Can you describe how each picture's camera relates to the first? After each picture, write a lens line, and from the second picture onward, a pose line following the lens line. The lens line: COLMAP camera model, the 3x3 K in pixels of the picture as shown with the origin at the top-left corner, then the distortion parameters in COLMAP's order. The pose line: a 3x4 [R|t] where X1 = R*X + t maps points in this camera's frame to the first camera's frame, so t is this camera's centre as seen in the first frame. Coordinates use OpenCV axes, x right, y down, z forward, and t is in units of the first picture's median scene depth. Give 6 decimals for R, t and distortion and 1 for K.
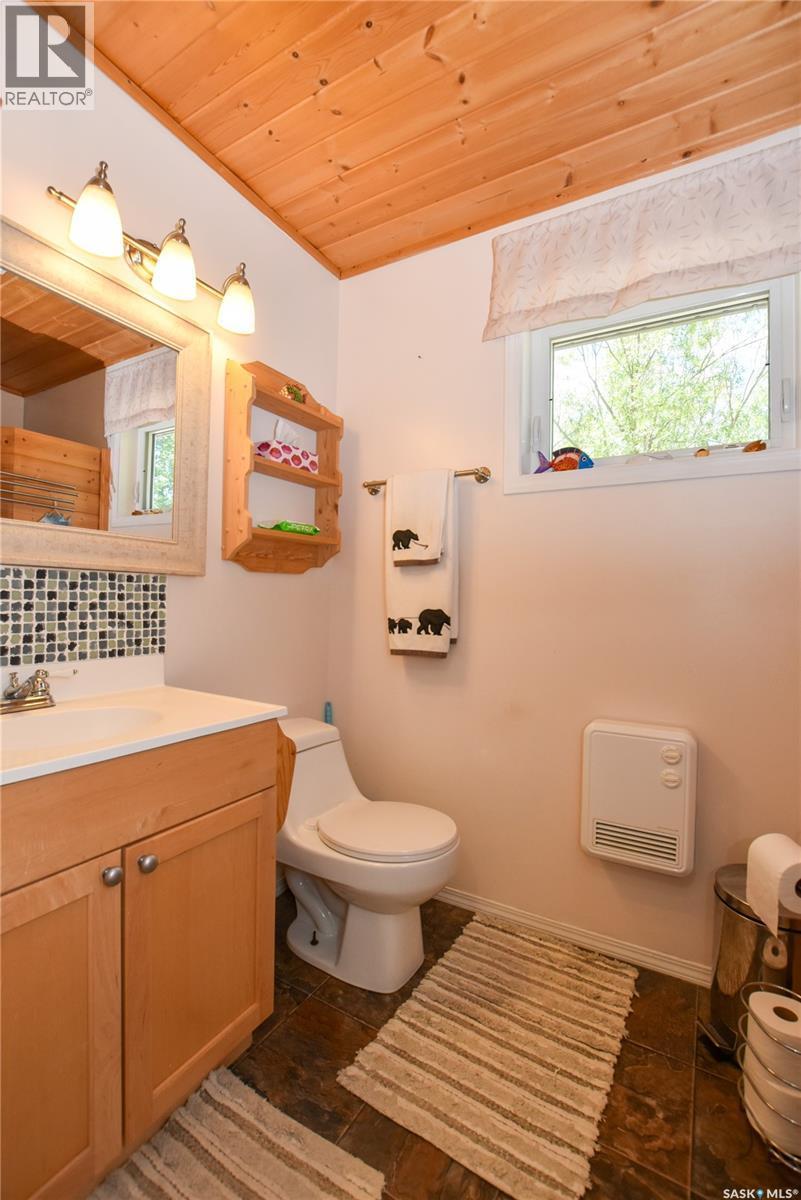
lens RADIAL K [[526.4, 0, 394.5], [0, 526.4, 598.1], [0, 0, 1]] dist [-0.034580, 0.003533]
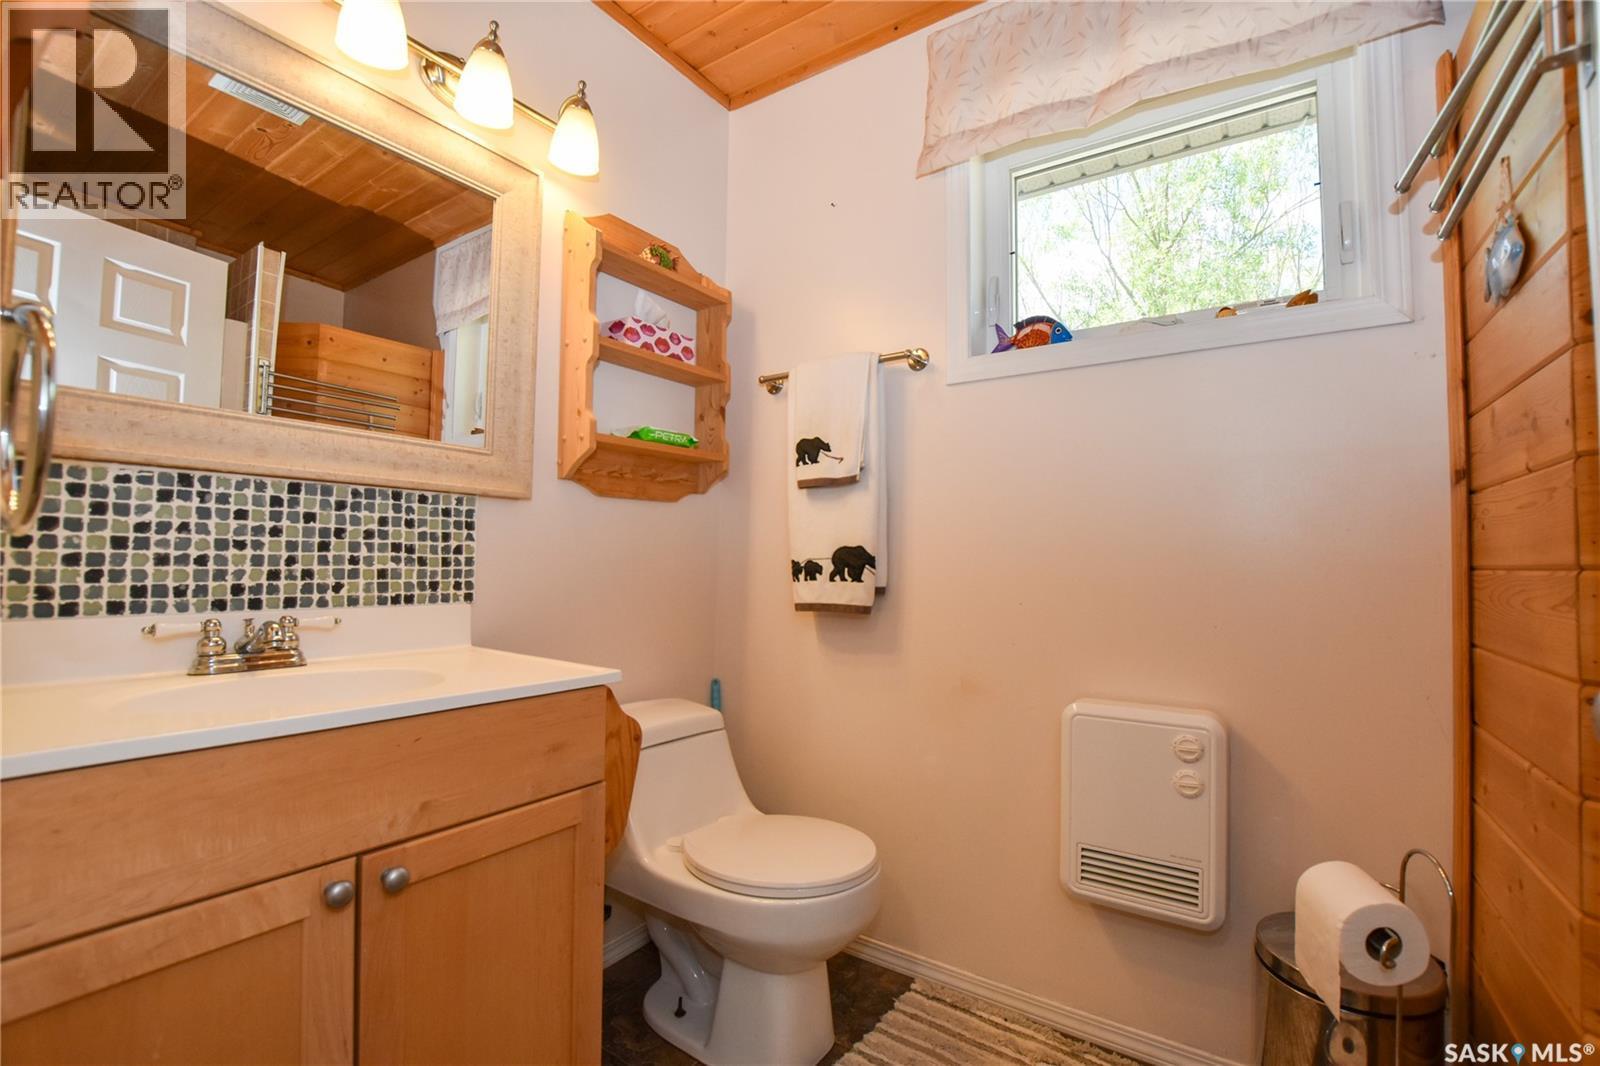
lens RADIAL K [[701.9, 0, 803.1], [0, 701.9, 533.6], [0, 0, 1]] dist [-0.034580, 0.003533]
pose [[0.997913, -0.010153, -0.063776, 0.082865], [0.007890, 0.999334, -0.035633, 0.045285], [0.064096, 0.035055, 0.997328, 0.047955]]
